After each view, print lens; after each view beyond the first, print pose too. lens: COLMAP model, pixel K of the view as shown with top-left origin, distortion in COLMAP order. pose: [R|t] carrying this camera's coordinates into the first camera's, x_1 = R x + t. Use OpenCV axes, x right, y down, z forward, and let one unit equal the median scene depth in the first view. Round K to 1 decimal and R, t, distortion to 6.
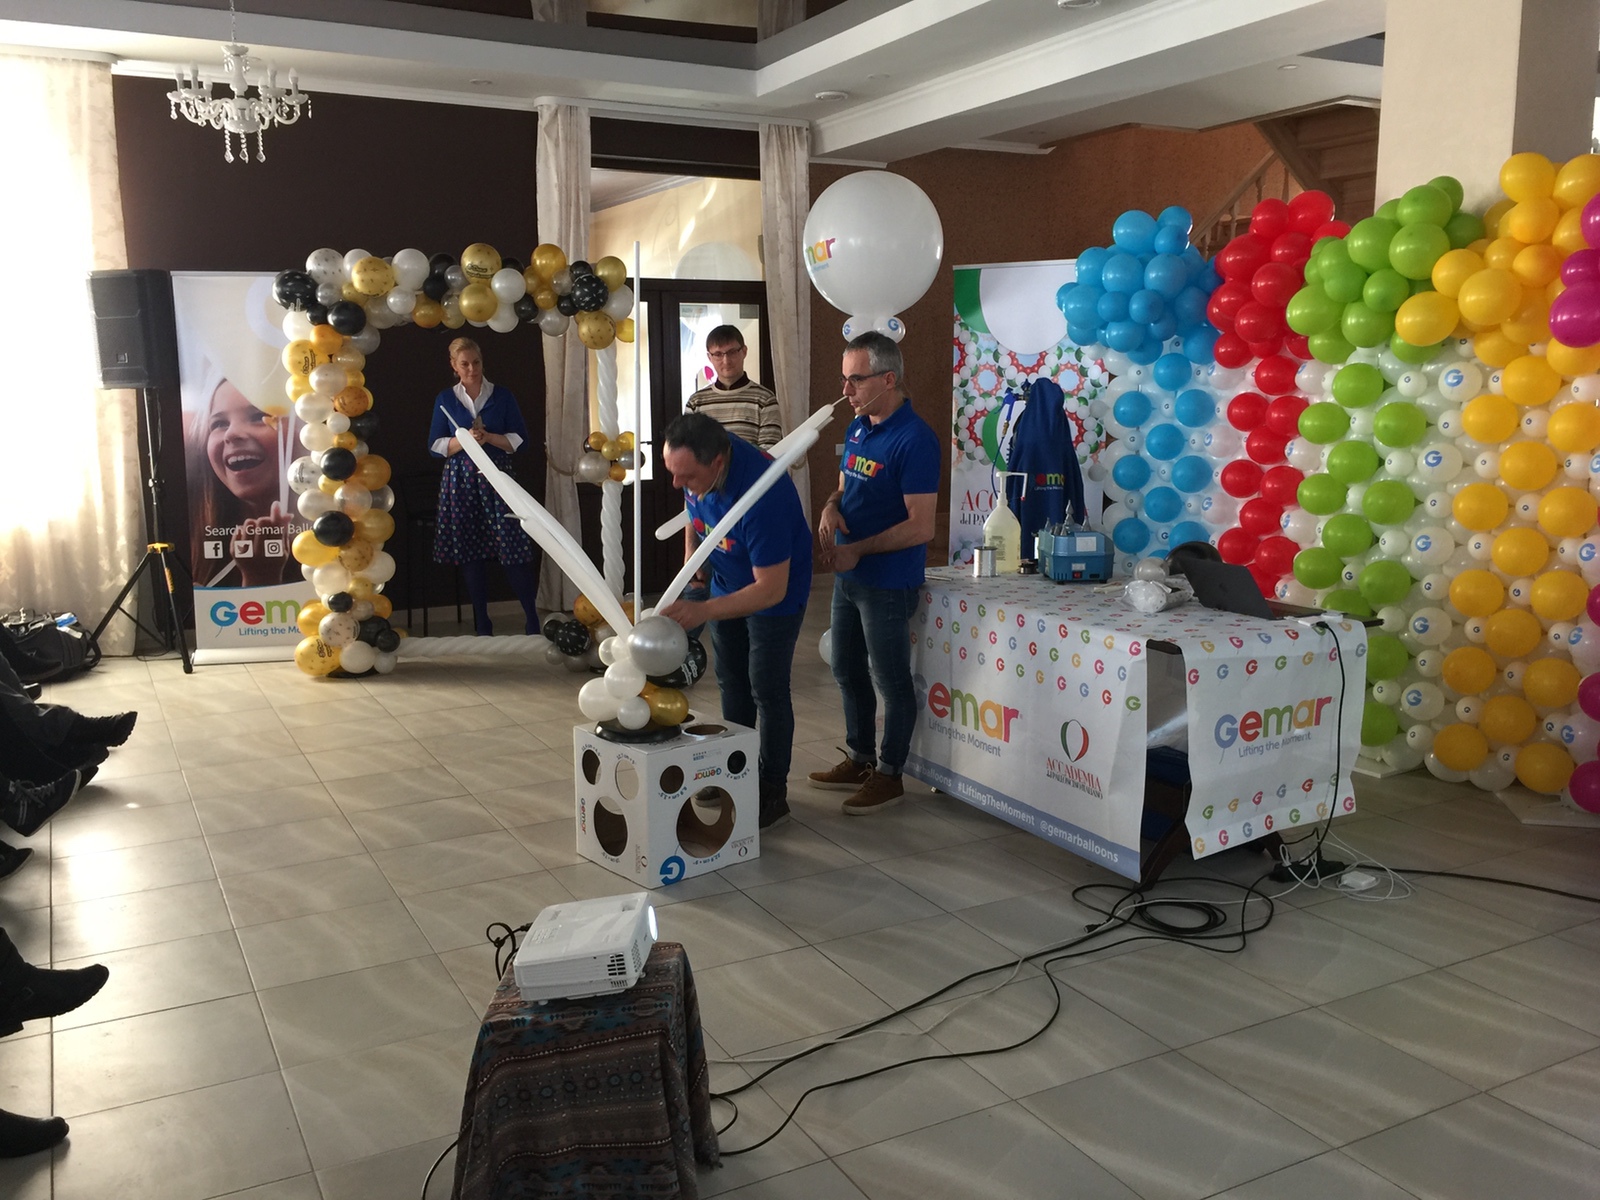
lens RADIAL K [[1353.7, 0, 796.7], [0, 1353.7, 557.7], [0, 0, 1]] dist [0.088694, -0.113429]
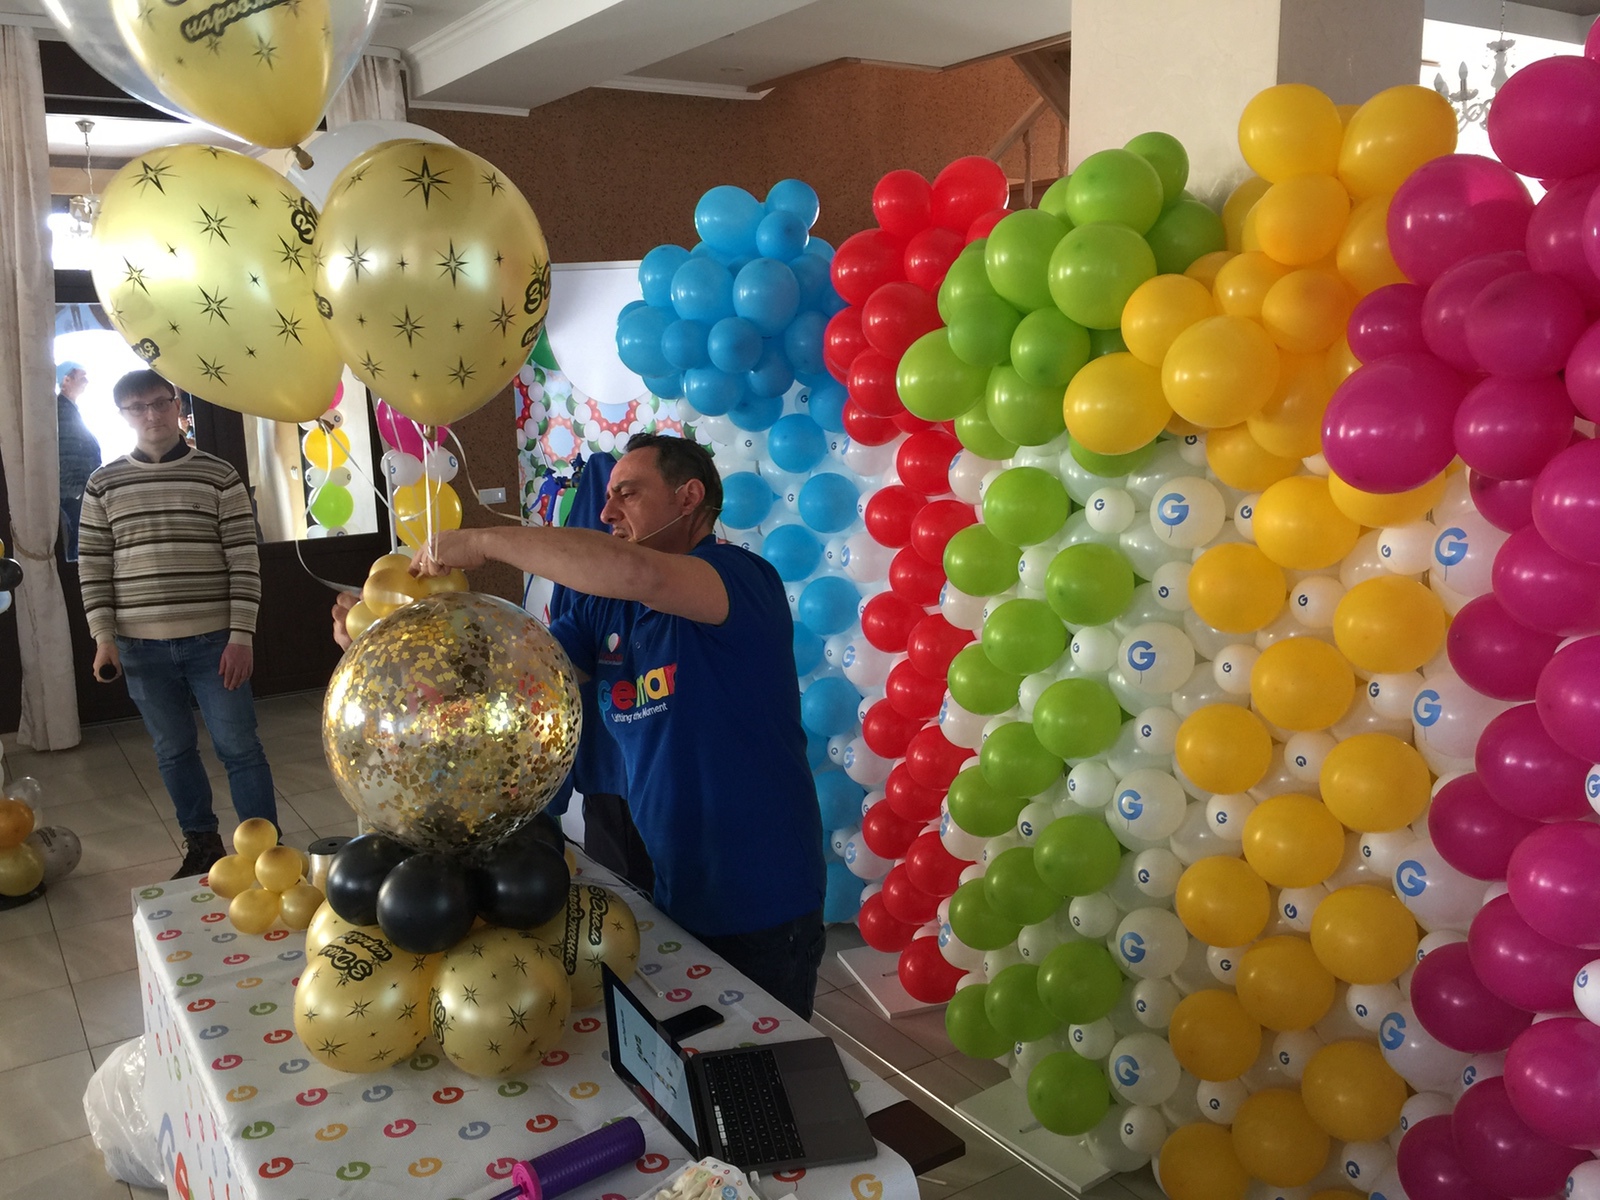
lens RADIAL K [[1353.7, 0, 796.7], [0, 1353.7, 557.7], [0, 0, 1]] dist [0.088694, -0.113429]
pose [[0.996676, -0.028028, 0.076498, 0.262947], [0.025568, 0.999130, 0.032945, -0.121042], [-0.077355, -0.030880, 0.996525, 0.433677]]
